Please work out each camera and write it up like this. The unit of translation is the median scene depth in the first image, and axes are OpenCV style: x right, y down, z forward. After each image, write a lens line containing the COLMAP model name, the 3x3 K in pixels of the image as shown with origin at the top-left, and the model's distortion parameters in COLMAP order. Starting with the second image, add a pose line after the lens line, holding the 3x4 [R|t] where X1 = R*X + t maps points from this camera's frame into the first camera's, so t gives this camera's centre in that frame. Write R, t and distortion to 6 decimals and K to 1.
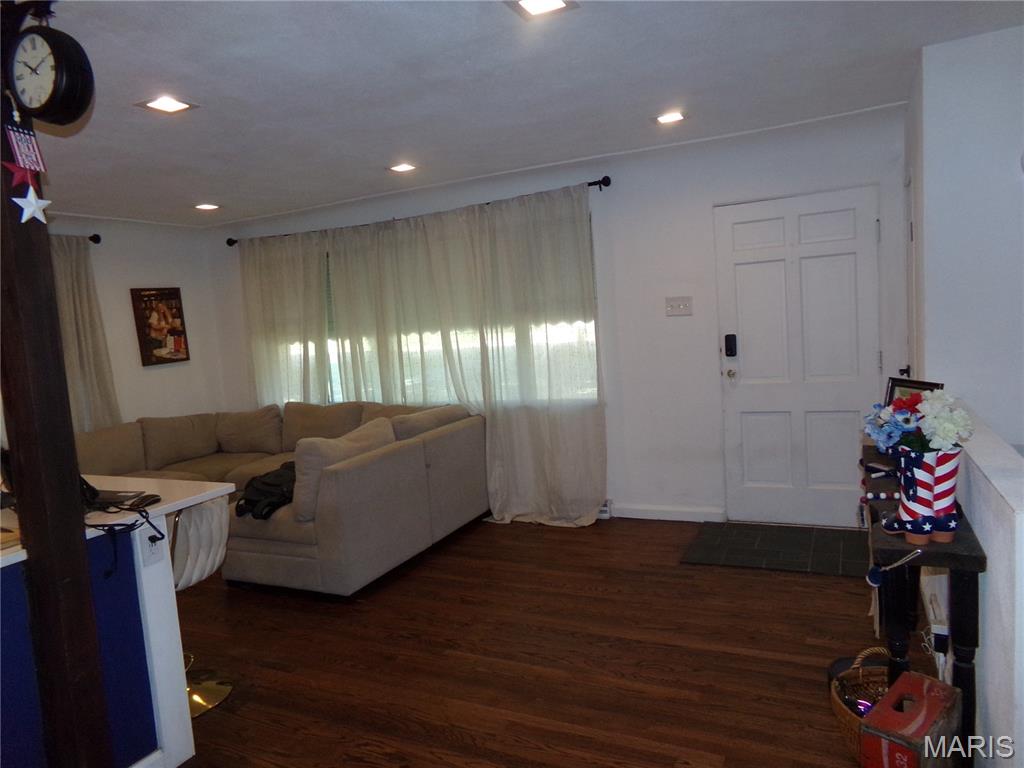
lens RADIAL K [[696.6, 0, 512.2], [0, 696.6, 387.4], [0, 0, 1]] dist [-0.052822, 0.089298]
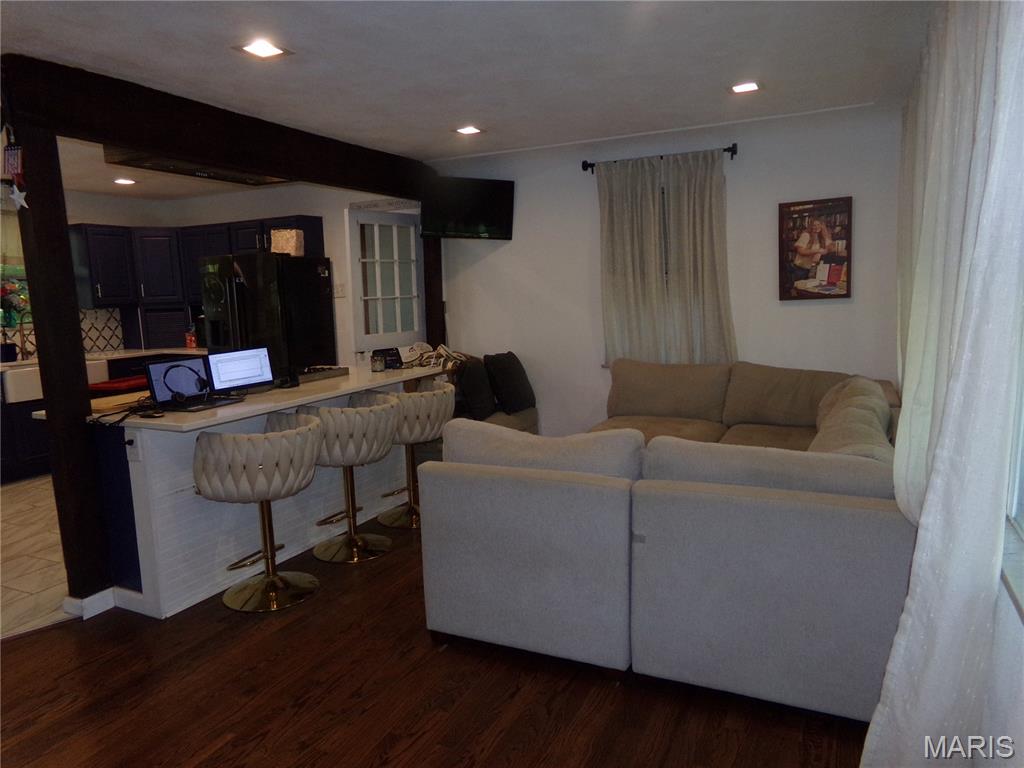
lens RADIAL K [[696.6, 0, 512.2], [0, 696.6, 387.4], [0, 0, 1]] dist [-0.052822, 0.089298]
pose [[-0.006531, 0.215143, -0.976561, 0.291889], [-0.071680, 0.973969, 0.215052, -0.083836], [0.997406, 0.071405, 0.009060, 0.684911]]
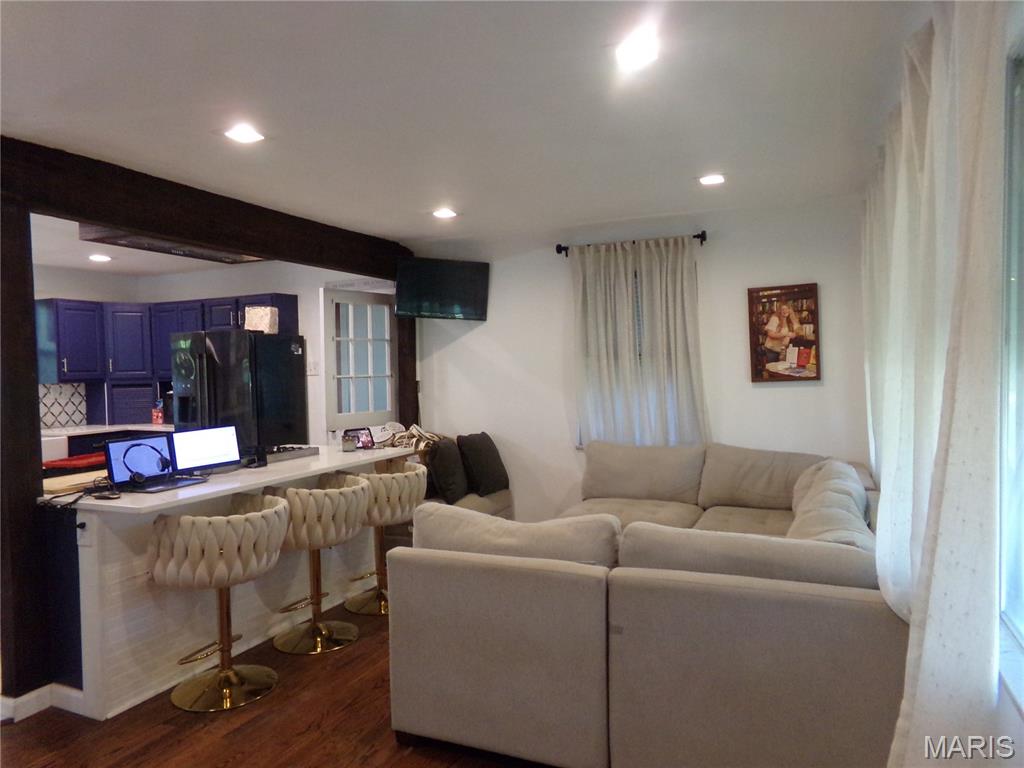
lens RADIAL K [[696.6, 0, 512.2], [0, 696.6, 387.4], [0, 0, 1]] dist [-0.052822, 0.089298]
pose [[0.028276, 0.105315, -0.994037, 0.283986], [-0.084258, 0.991146, 0.102612, -0.085519], [0.996043, 0.080855, 0.036899, 0.685592]]
